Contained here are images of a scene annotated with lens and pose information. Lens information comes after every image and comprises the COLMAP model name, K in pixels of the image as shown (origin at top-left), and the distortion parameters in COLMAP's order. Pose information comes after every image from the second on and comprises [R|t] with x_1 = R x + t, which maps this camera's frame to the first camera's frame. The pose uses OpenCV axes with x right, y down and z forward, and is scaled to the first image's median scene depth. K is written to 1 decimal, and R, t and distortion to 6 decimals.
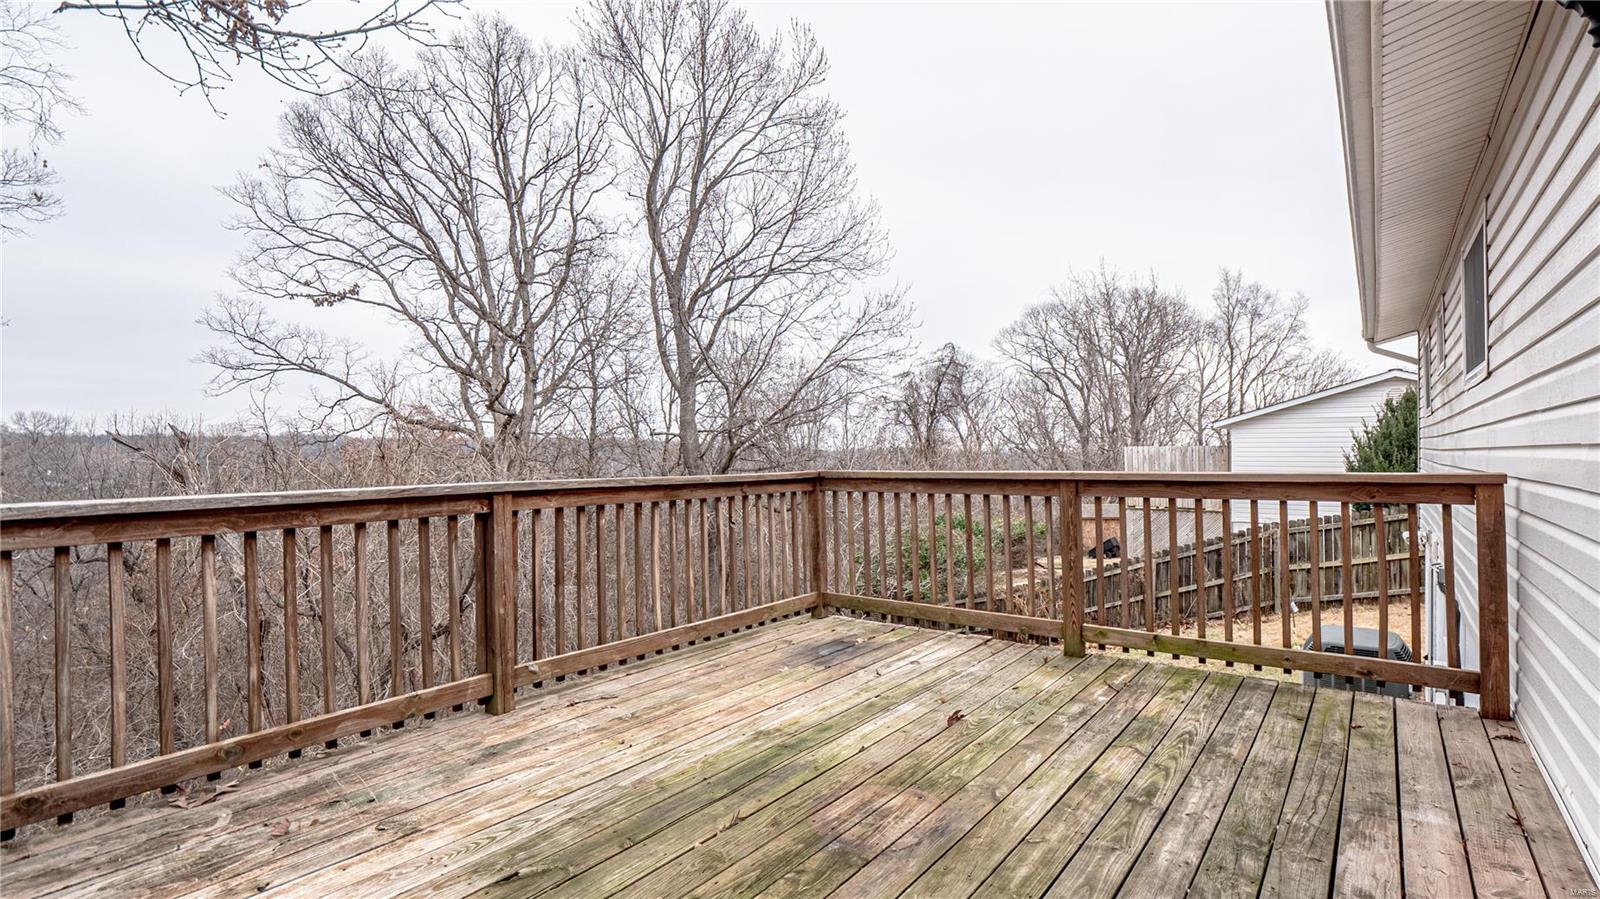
lens RADIAL K [[751.5, 0, 799.0], [0, 751.5, 454.3], [0, 0, 1]] dist [-0.005643, -0.000765]
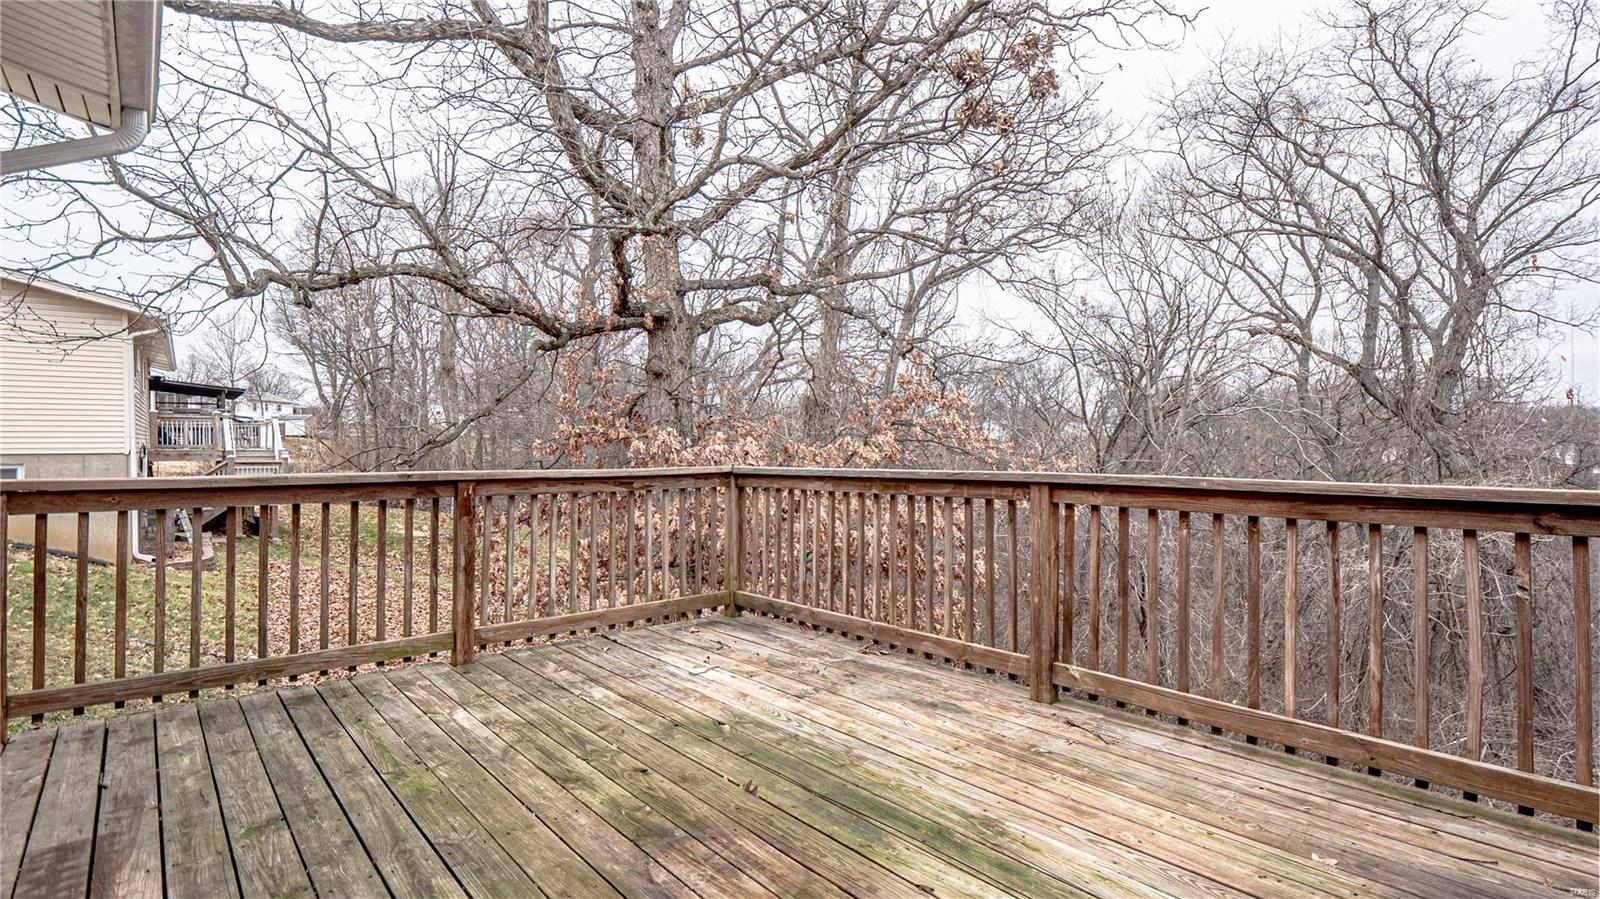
lens RADIAL K [[751.5, 0, 799.0], [0, 751.5, 446.9], [0, 0, 1]] dist [-0.005643, -0.000765]
pose [[-0.195522, 0.006596, -0.980677, 0.732545], [0.006176, 0.999966, 0.005494, -0.005309], [0.980680, -0.004983, -0.195556, 0.987035]]
